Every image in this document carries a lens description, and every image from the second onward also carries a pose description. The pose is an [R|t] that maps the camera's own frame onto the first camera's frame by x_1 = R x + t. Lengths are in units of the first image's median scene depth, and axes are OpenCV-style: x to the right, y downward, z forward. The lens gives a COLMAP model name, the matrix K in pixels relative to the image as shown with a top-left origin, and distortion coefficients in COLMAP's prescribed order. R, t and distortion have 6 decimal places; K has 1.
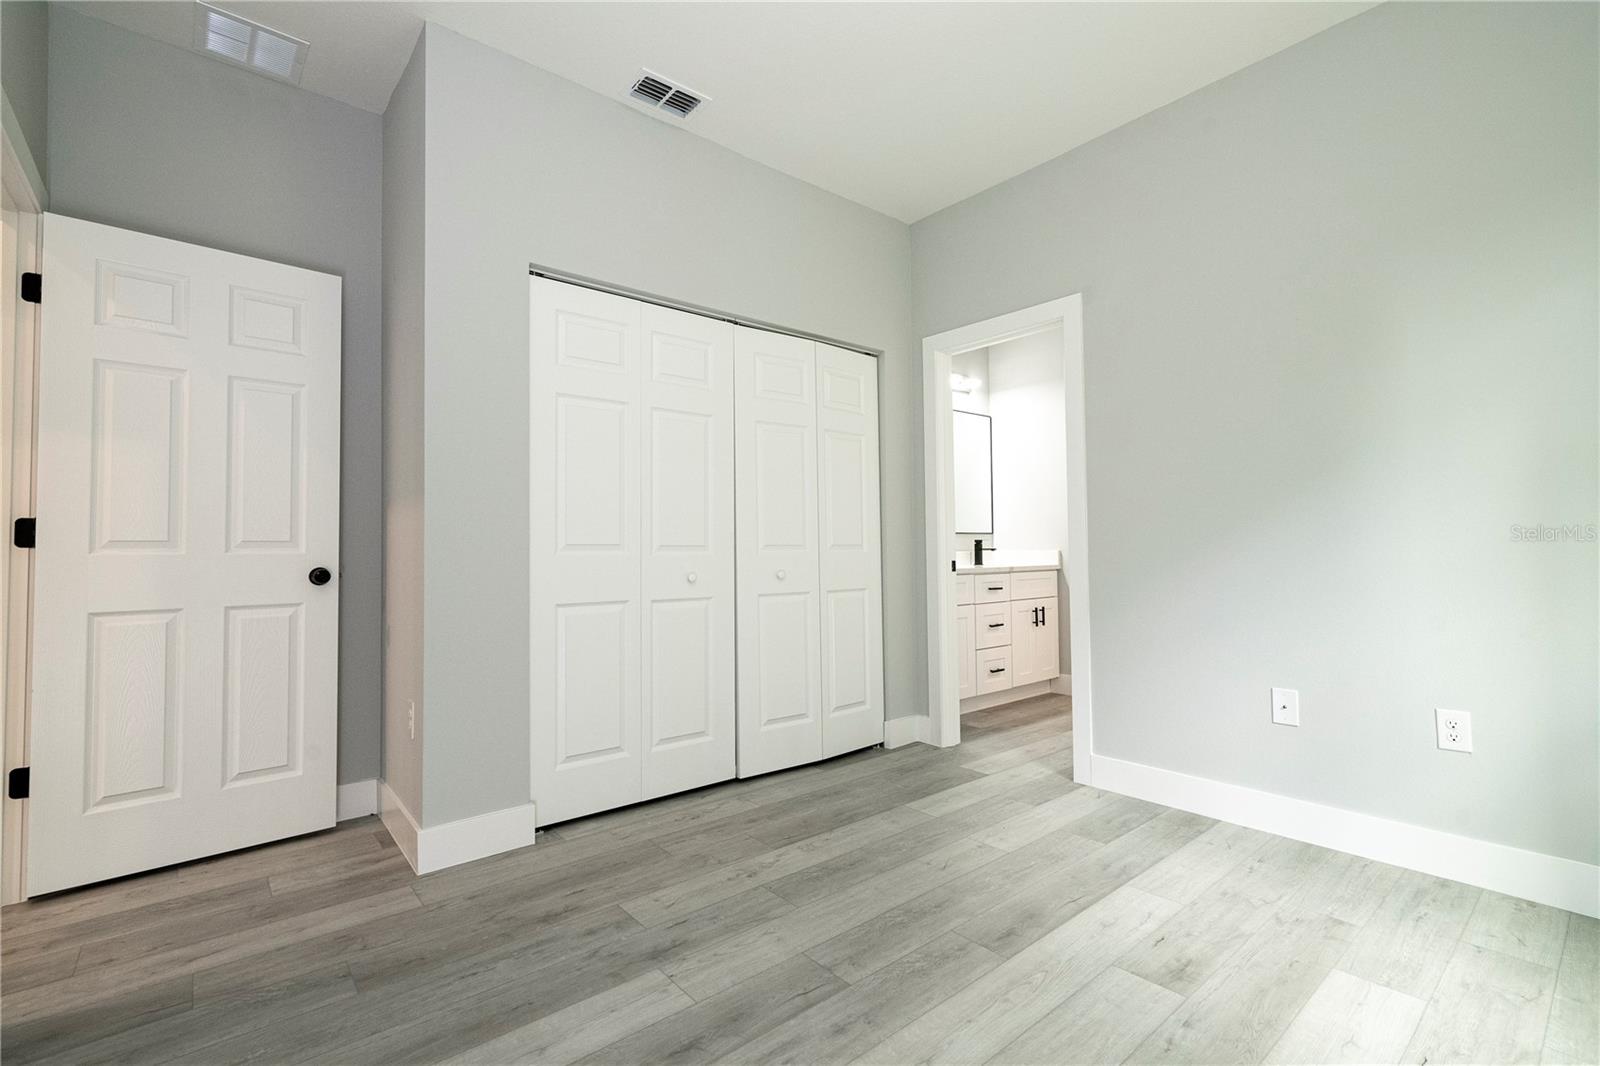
lens RADIAL K [[721.7, 0, 795.8], [0, 721.7, 533.2], [0, 0, 1]] dist [-0.003742, 0.002787]
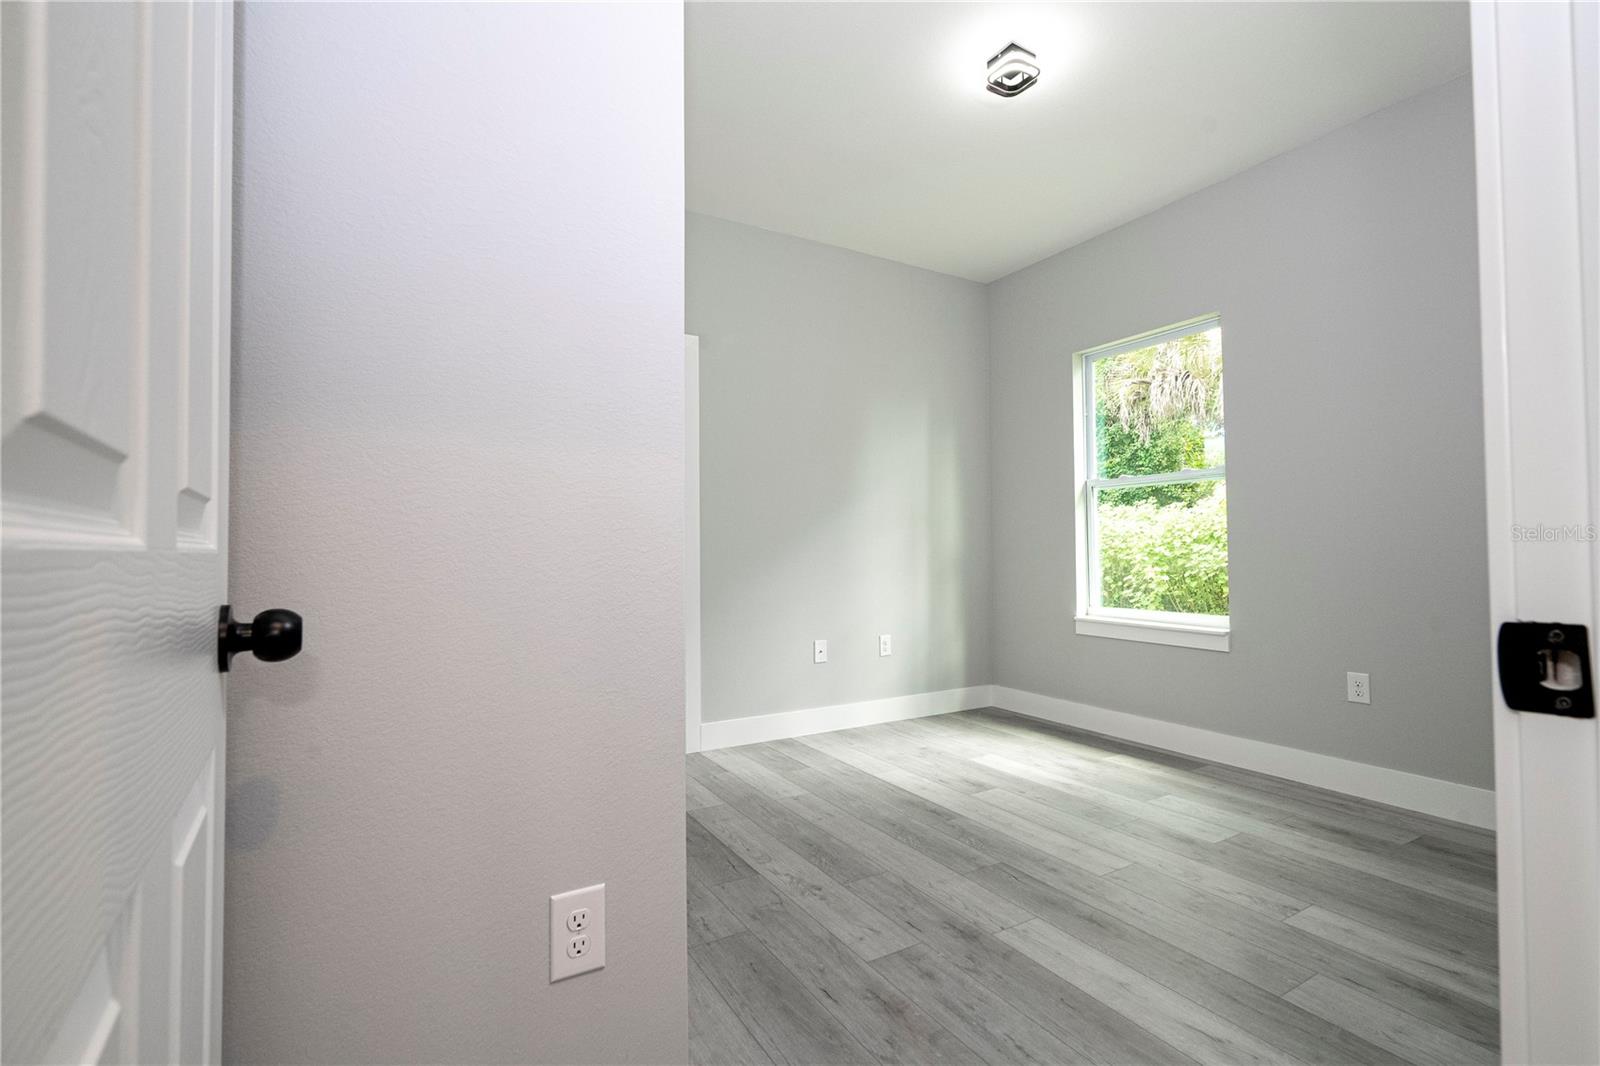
lens RADIAL K [[721.7, 0, 836.5], [0, 721.7, 524.2], [0, 0, 1]] dist [-0.003742, 0.002787]
pose [[0.139834, 0.042944, 0.989243, -1.019574], [-0.020129, 0.998976, -0.040521, 0.028768], [-0.989970, -0.014246, 0.140555, 0.839716]]
